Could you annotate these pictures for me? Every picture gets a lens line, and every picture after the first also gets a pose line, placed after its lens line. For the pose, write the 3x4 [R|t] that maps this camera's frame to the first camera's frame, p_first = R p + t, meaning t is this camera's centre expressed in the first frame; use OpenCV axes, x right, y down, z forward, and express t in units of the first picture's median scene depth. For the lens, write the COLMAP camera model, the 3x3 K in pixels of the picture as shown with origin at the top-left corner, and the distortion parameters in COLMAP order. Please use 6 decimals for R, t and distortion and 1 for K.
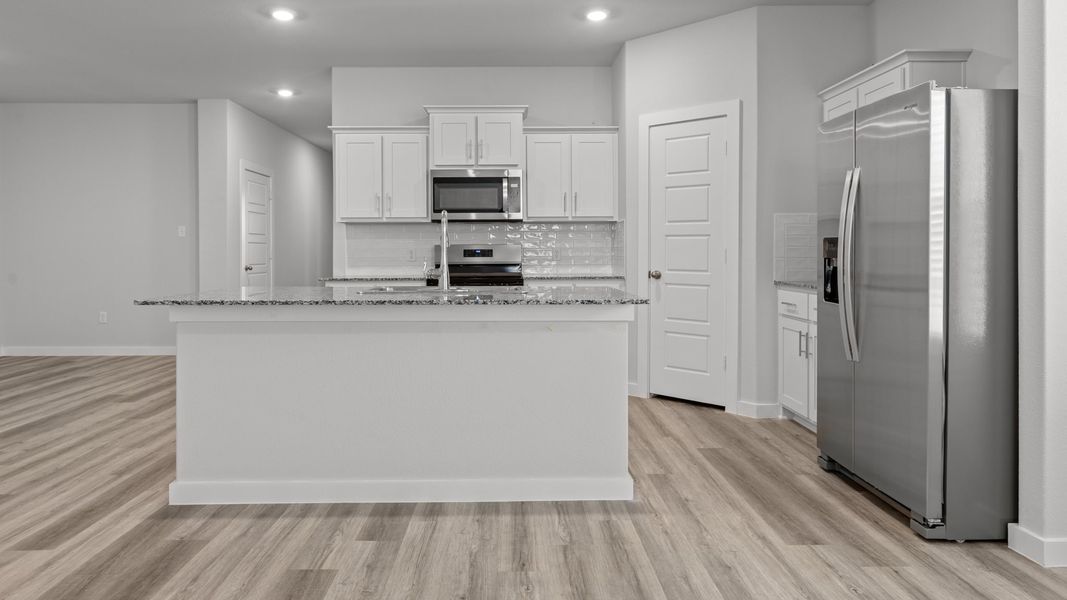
lens RADIAL K [[659.5, 0, 530.9], [0, 659.5, 253.6], [0, 0, 1]] dist [-0.004095, -0.001300]
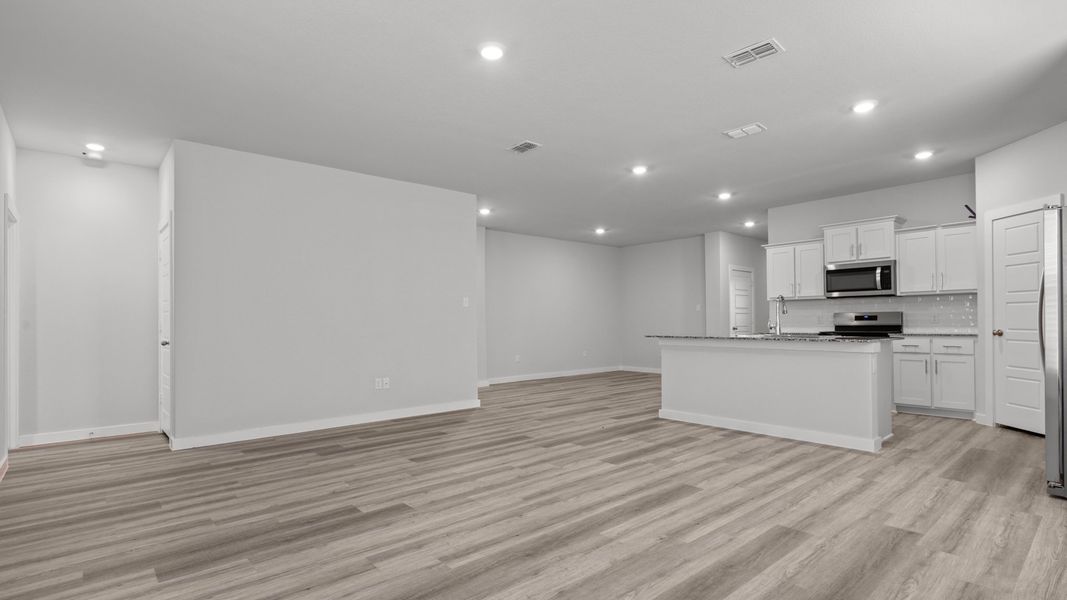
lens RADIAL K [[526.0, 0, 533.5], [0, 526.0, 300.0], [0, 0, 1]] dist [-0.000343, -0.000076]
pose [[0.646427, -0.034845, -0.762180, 0.355719], [0.001228, 0.999003, -0.044630, 0.011300], [0.762975, 0.027914, 0.645825, -0.349065]]
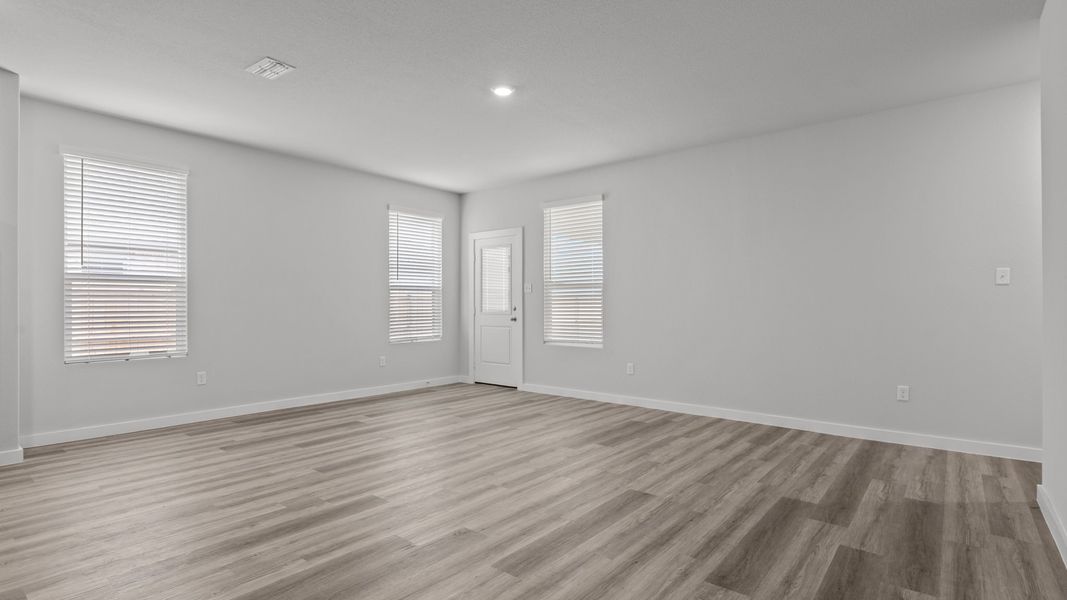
lens RADIAL K [[526.0, 0, 533.5], [0, 526.0, 300.0], [0, 0, 1]] dist [-0.000343, -0.000076]
pose [[-0.762384, 0.013146, 0.646991, -0.658566], [0.007173, 0.999904, -0.011865, 0.005871], [-0.647085, -0.004405, -0.762405, 0.557180]]
